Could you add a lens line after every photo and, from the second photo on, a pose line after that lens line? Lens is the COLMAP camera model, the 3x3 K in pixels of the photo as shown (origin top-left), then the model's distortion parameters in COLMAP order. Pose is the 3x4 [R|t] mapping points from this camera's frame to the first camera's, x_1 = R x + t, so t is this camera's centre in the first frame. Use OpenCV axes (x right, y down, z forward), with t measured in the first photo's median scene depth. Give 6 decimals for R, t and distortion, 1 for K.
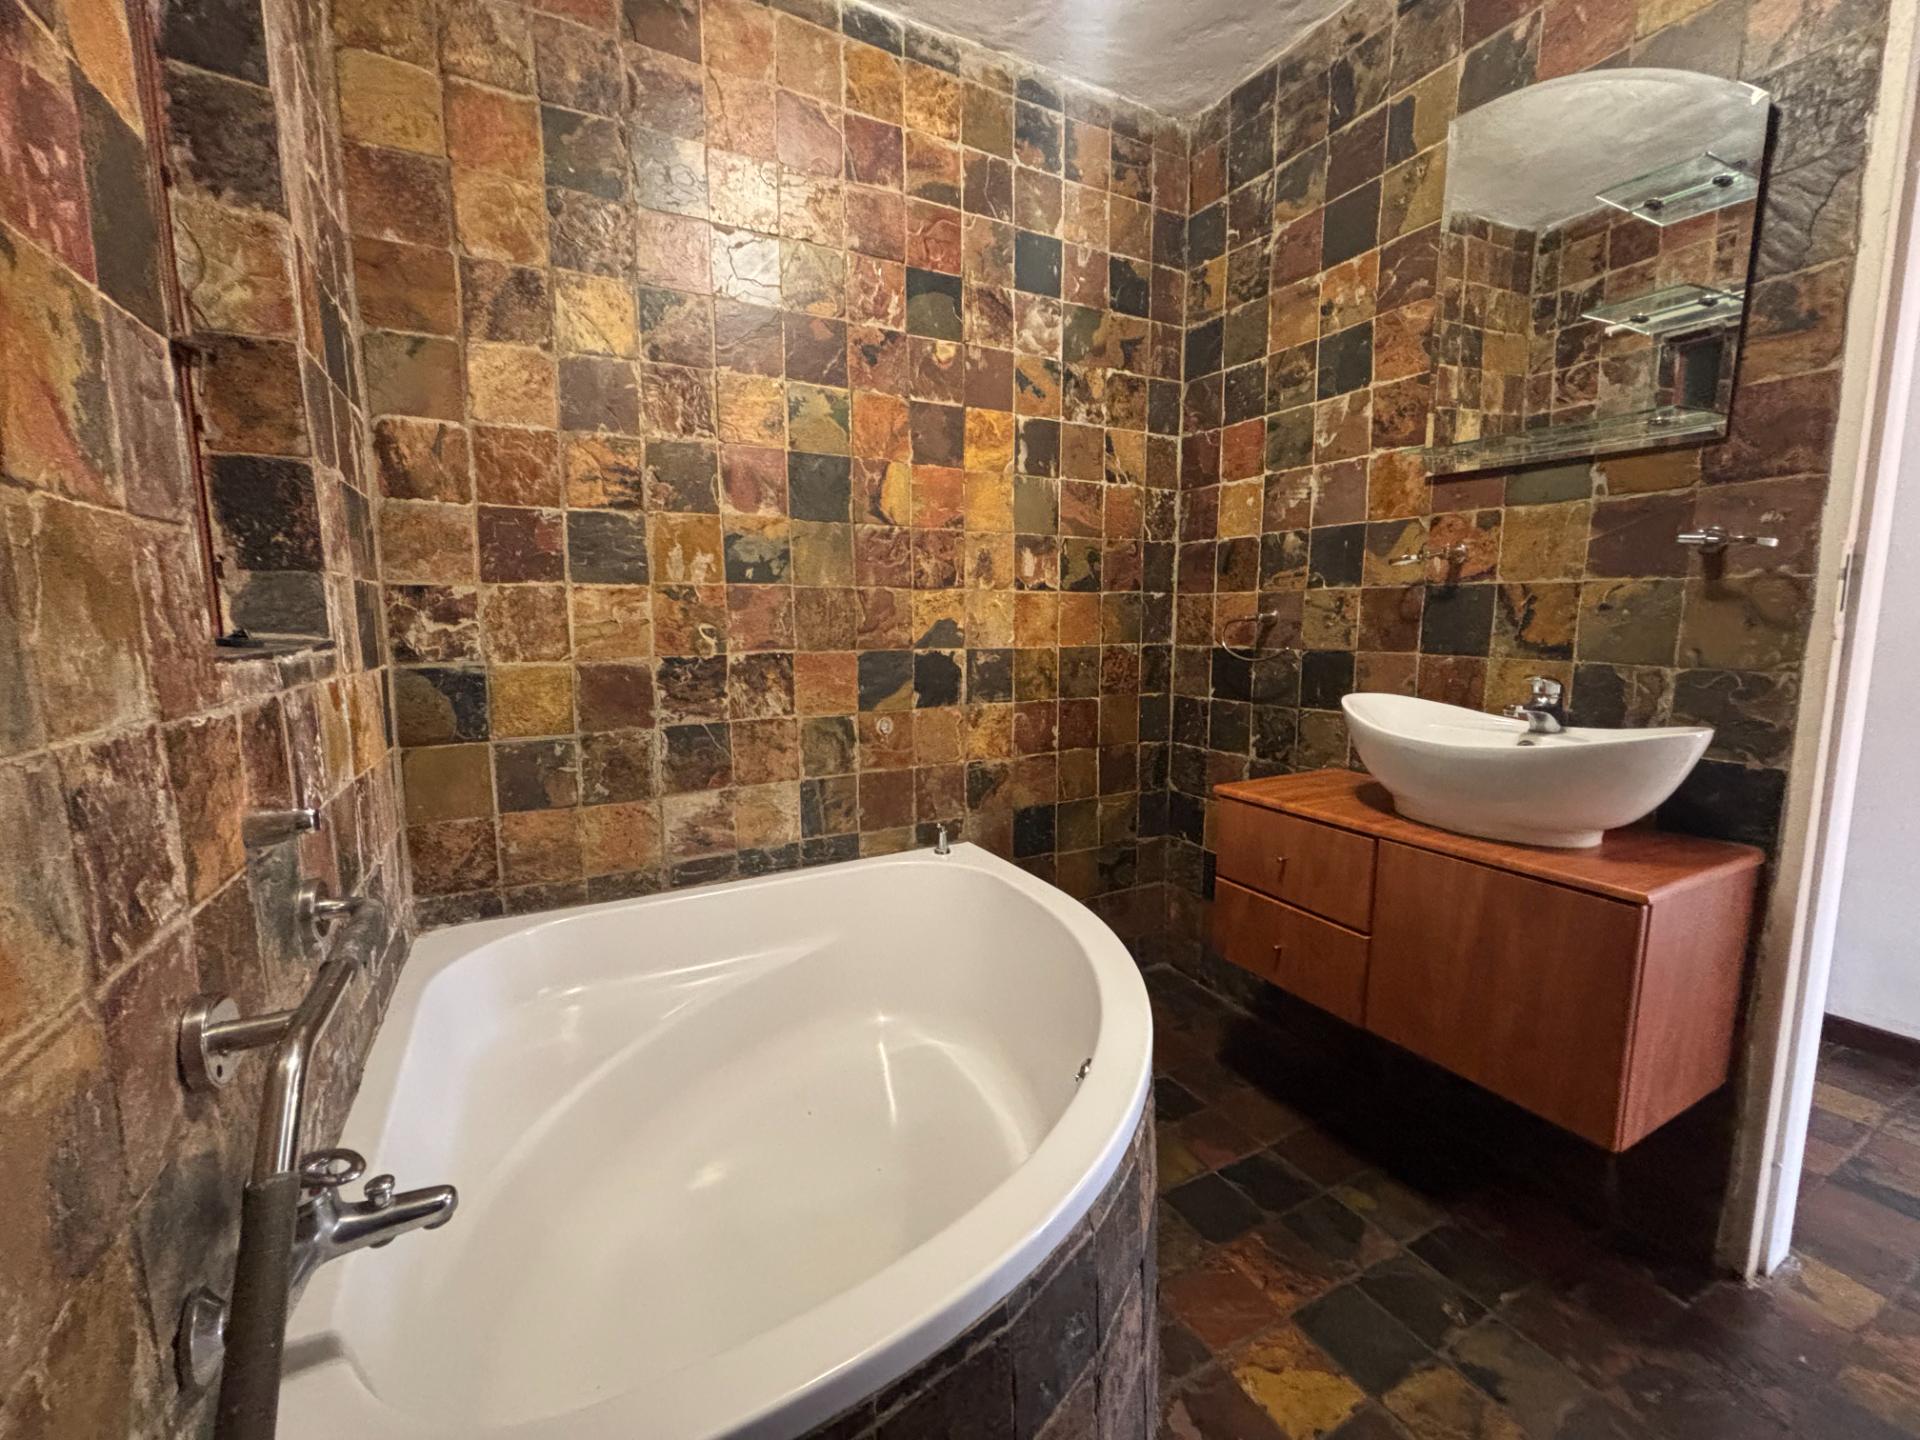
lens RADIAL K [[778.3, 0, 961.6], [0, 778.3, 719.4], [0, 0, 1]] dist [-0.007037, 0.000317]
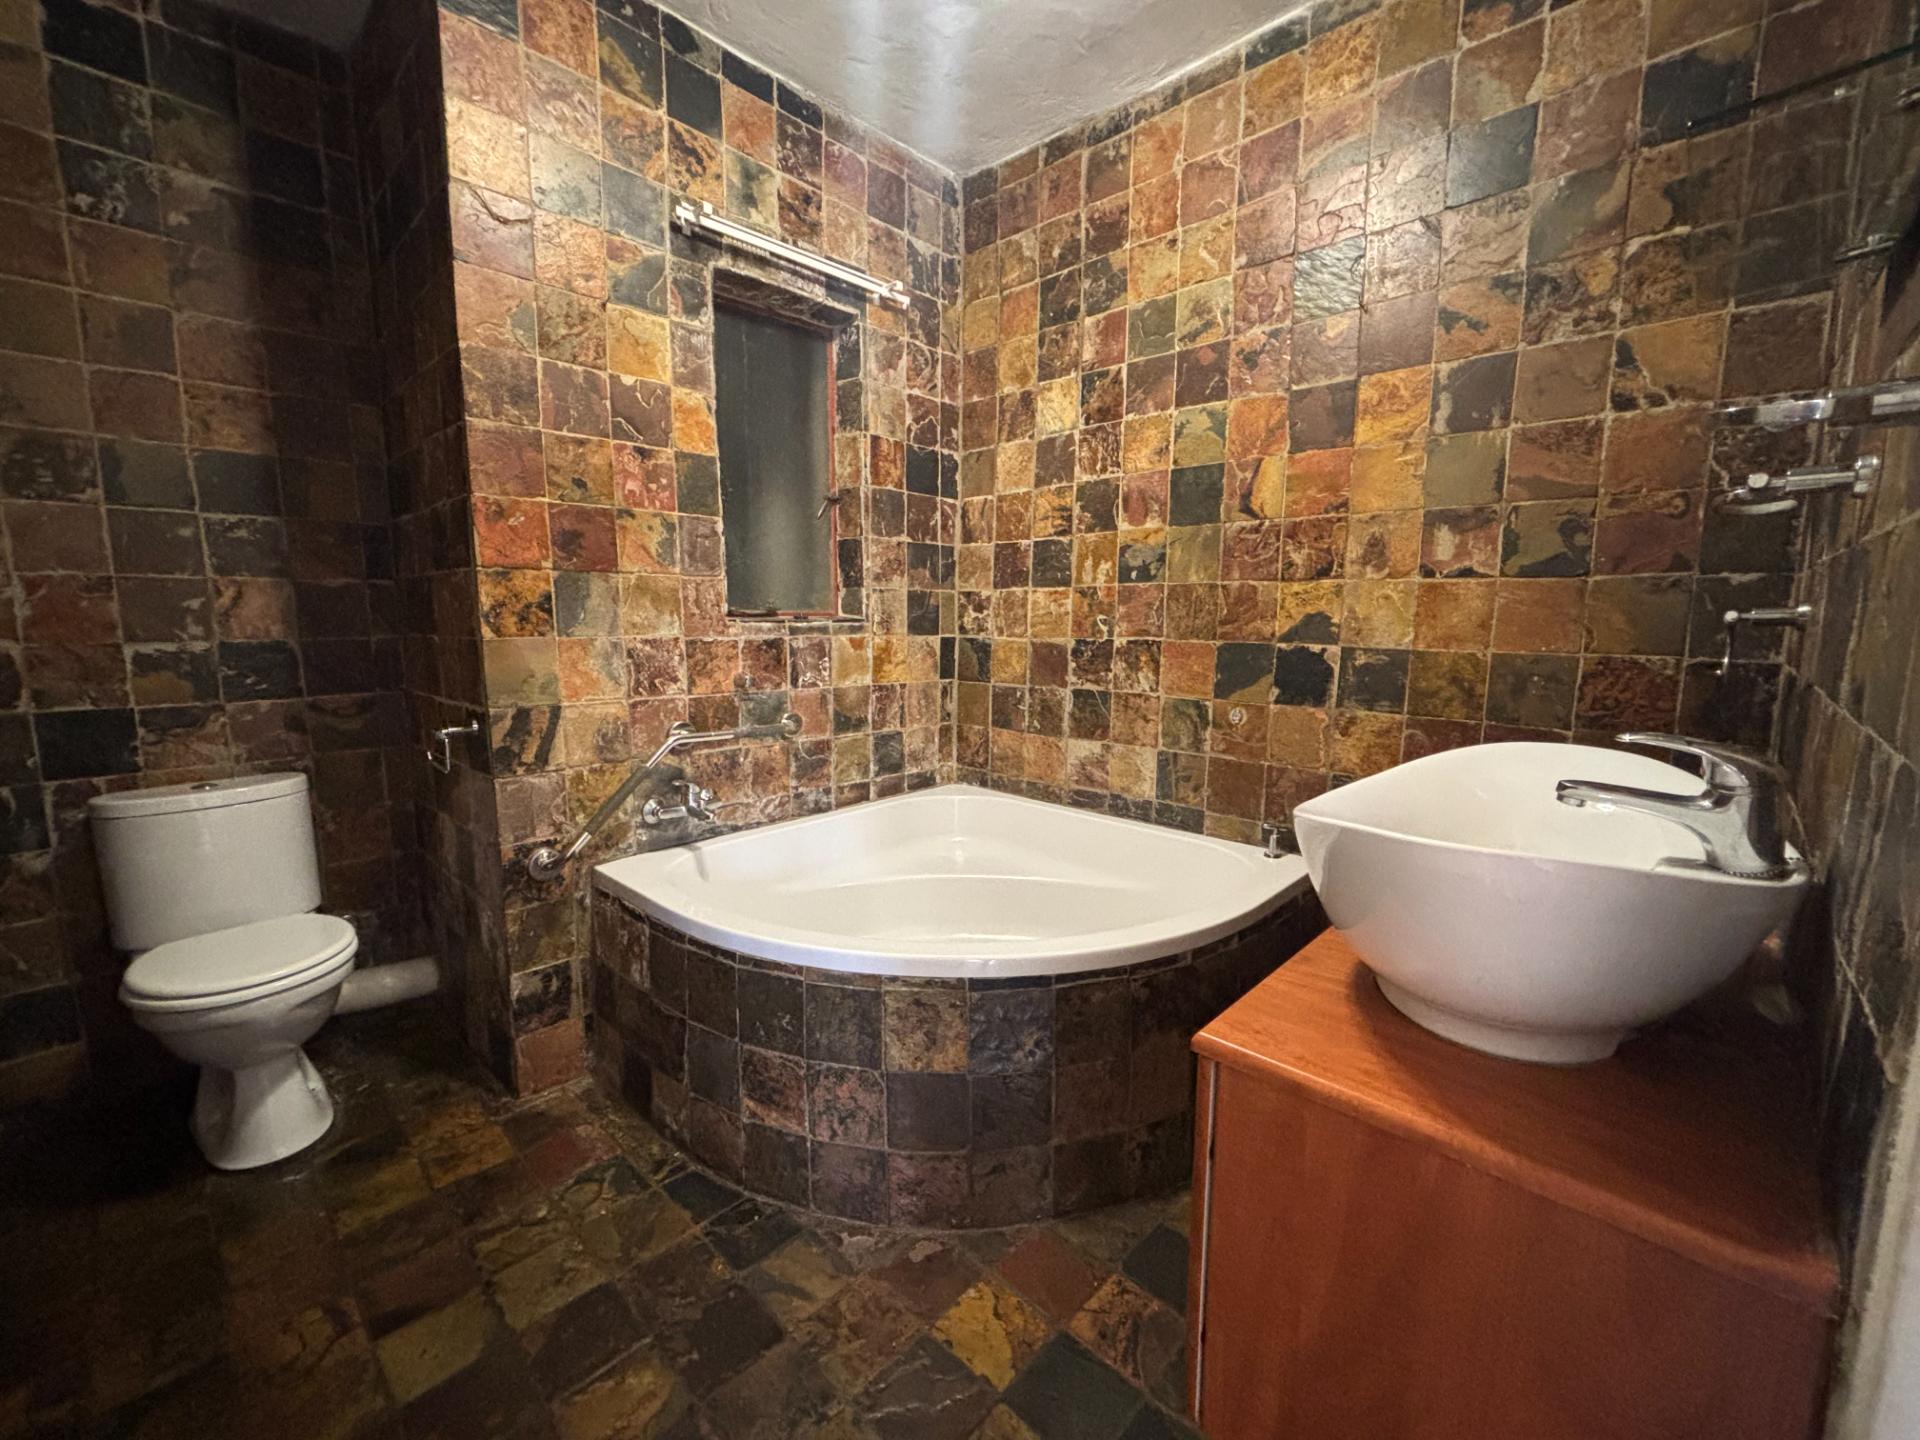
lens RADIAL K [[778.3, 0, 961.8], [0, 778.3, 720.8], [0, 0, 1]] dist [-0.007037, 0.000317]
pose [[0.320646, 0.134002, -0.937672, 0.810693], [-0.132136, 0.986591, 0.095808, -0.038169], [0.937937, 0.093180, 0.334053, 0.330412]]
